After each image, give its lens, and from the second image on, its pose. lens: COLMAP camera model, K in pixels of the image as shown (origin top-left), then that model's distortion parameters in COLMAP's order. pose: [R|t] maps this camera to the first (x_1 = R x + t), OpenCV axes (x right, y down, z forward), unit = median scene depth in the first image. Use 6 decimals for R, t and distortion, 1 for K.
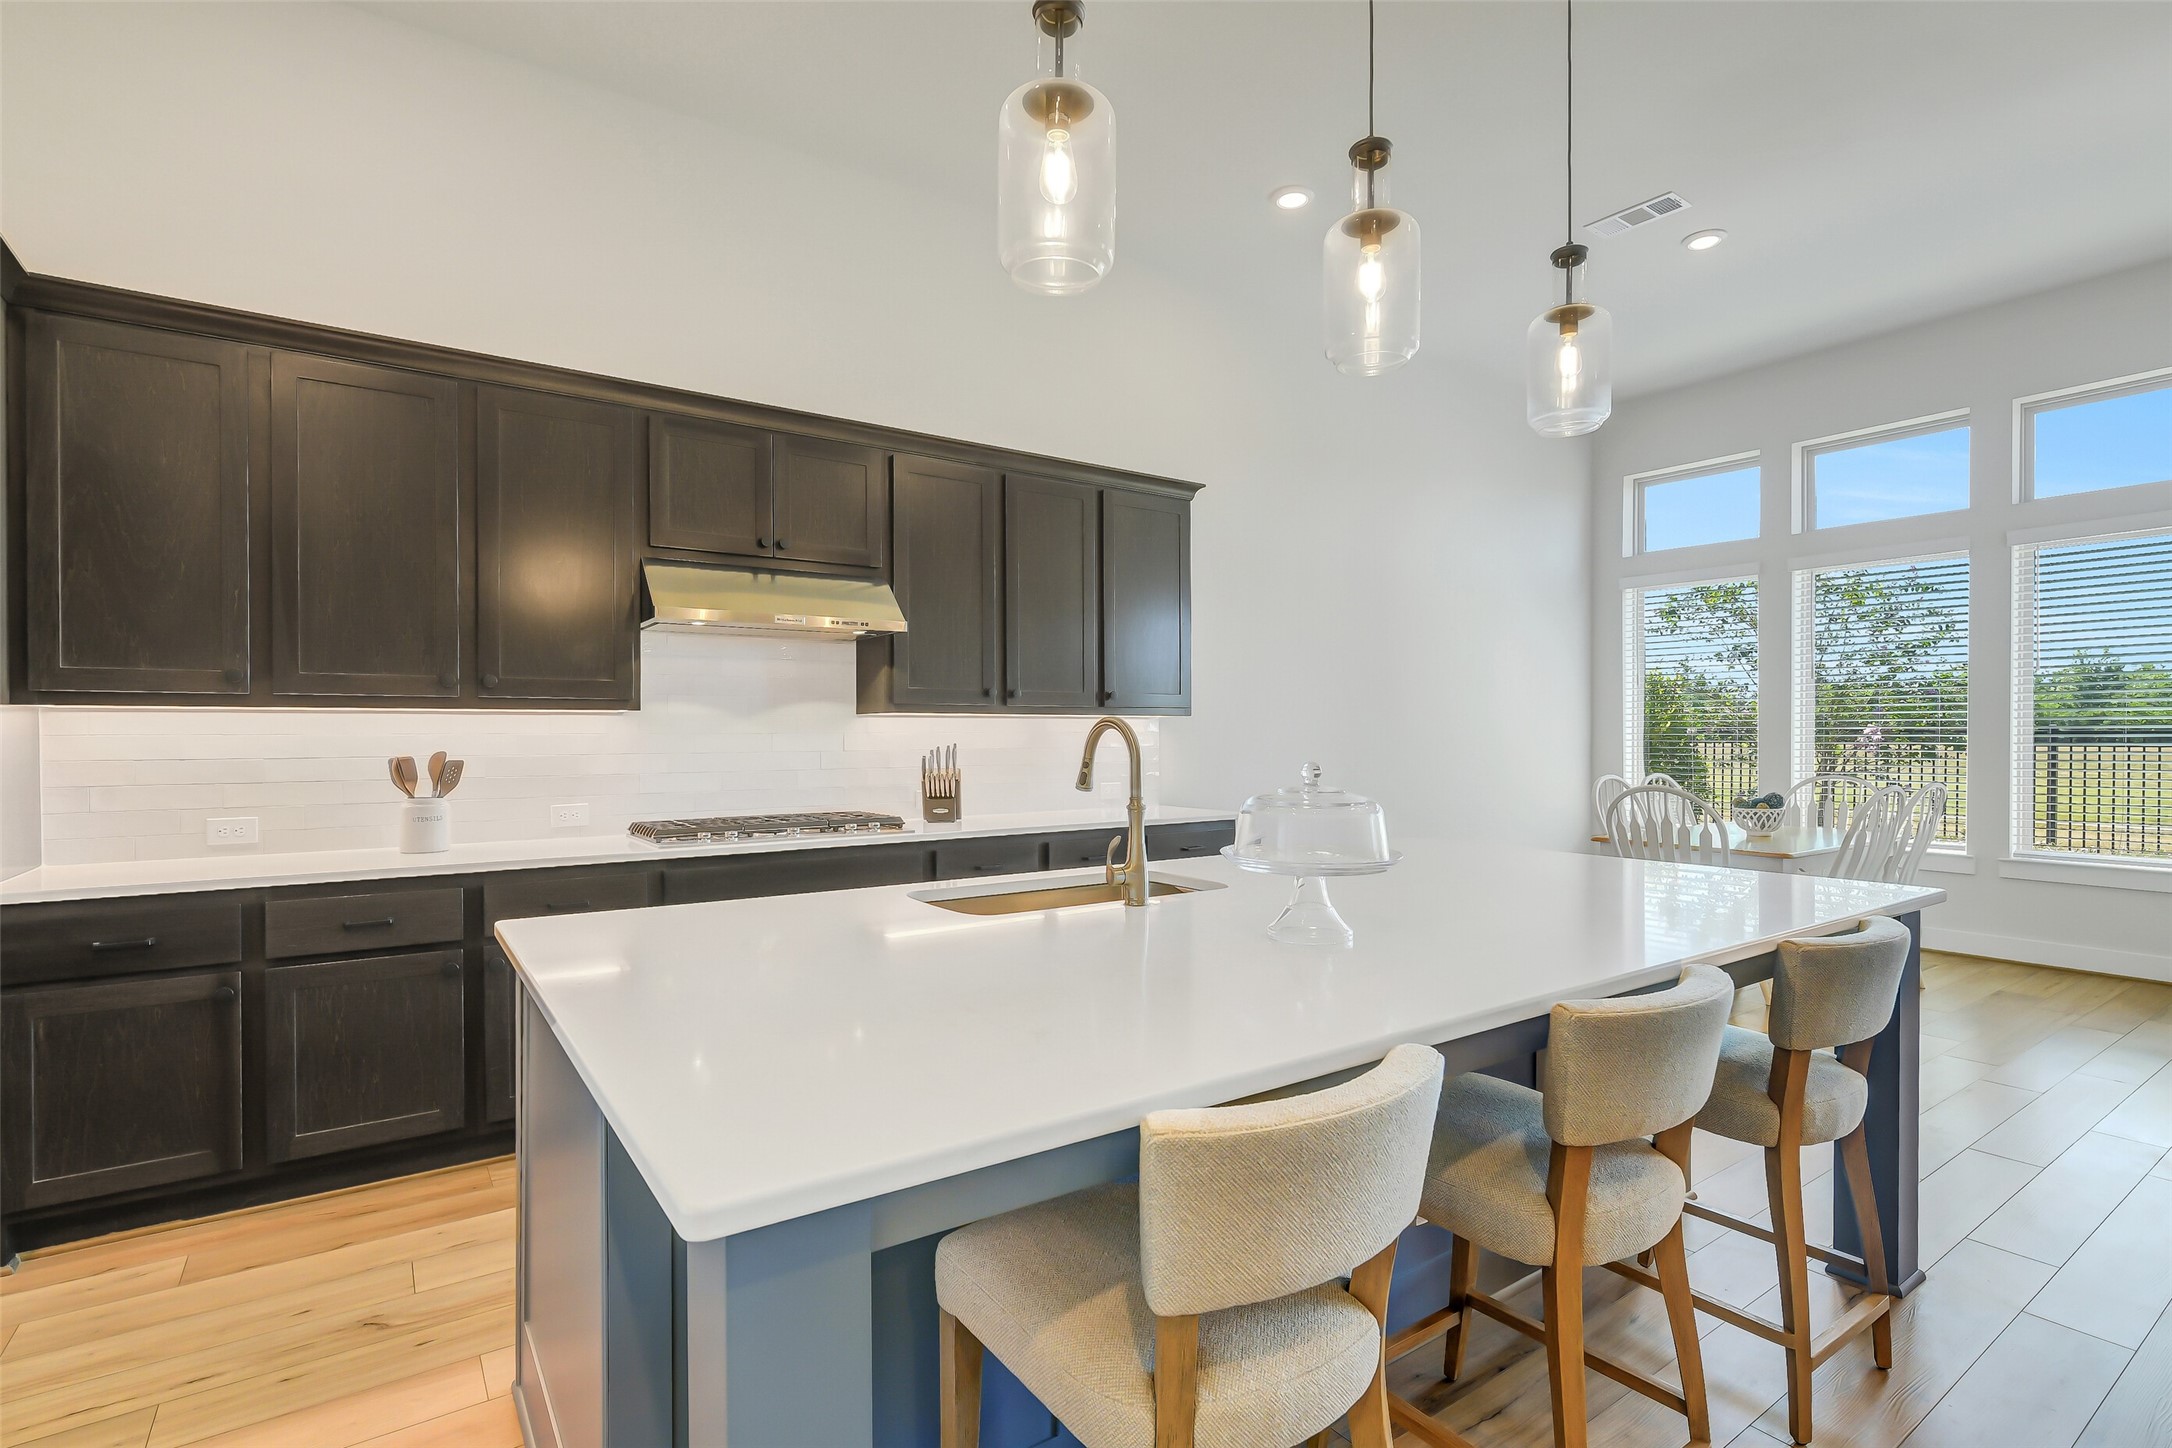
lens RADIAL K [[1159.8, 0, 1096.4], [0, 1159.8, 728.7], [0, 0, 1]] dist [0.001374, -0.000342]
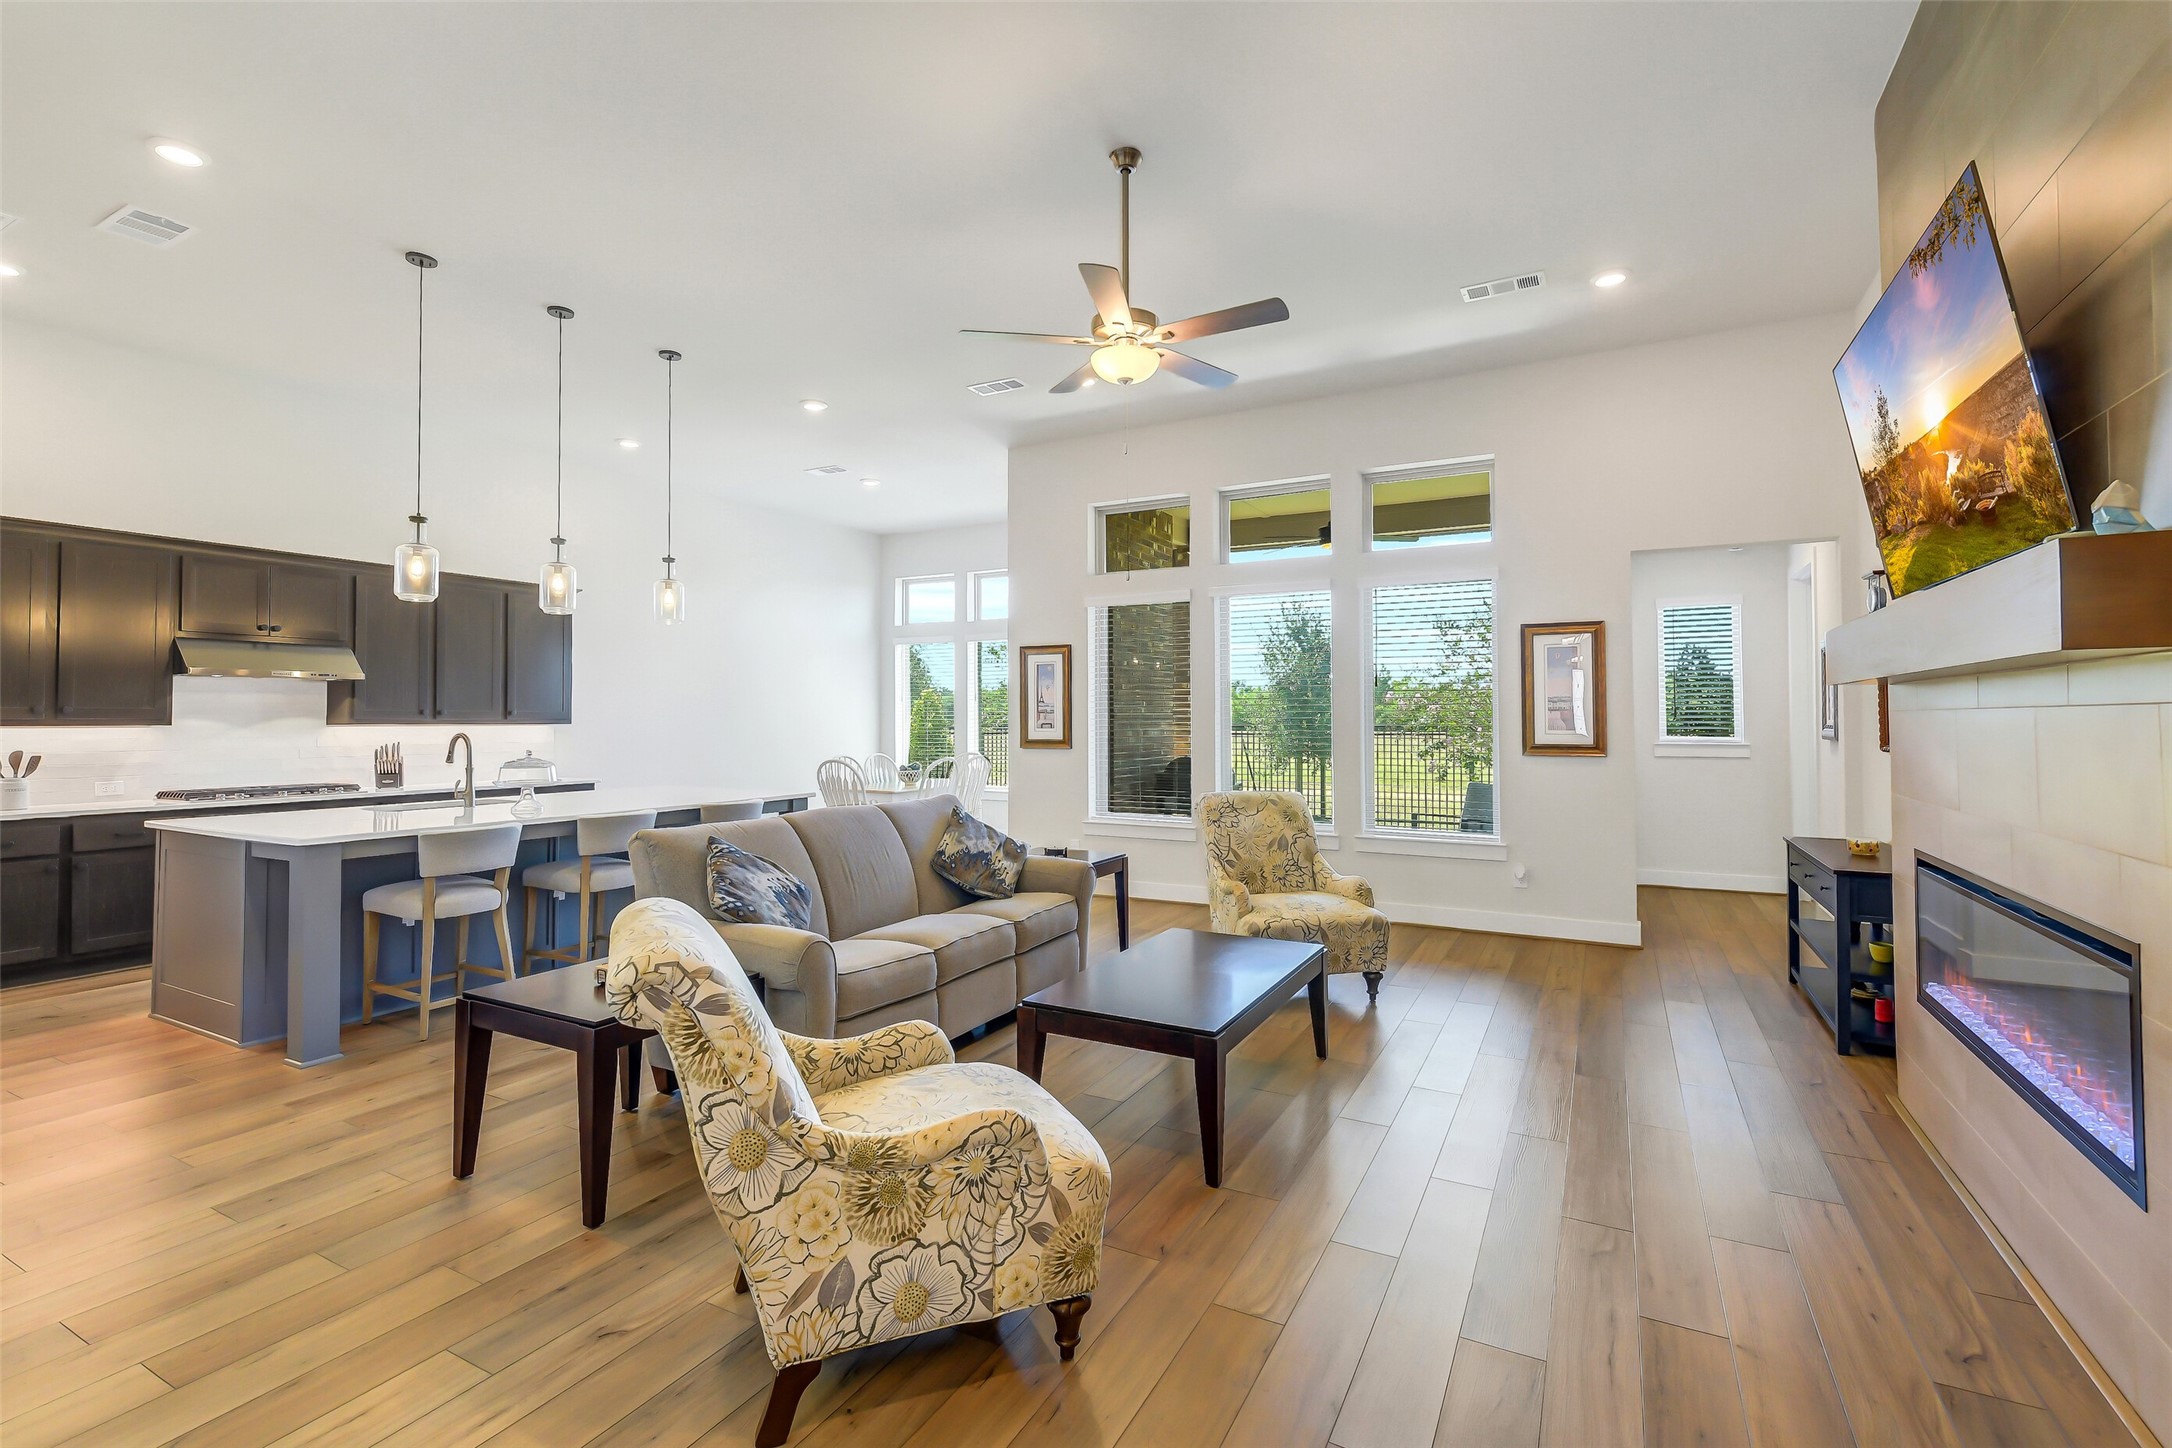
lens RADIAL K [[977.9, 0, 1092.4], [0, 977.9, 697.6], [0, 0, 1]] dist [0.005874, -0.000300]
pose [[0.891681, 0.011667, 0.452514, 0.145381], [-0.000336, 0.999685, -0.025111, -0.017755], [-0.452664, 0.022239, 0.891404, -0.809264]]
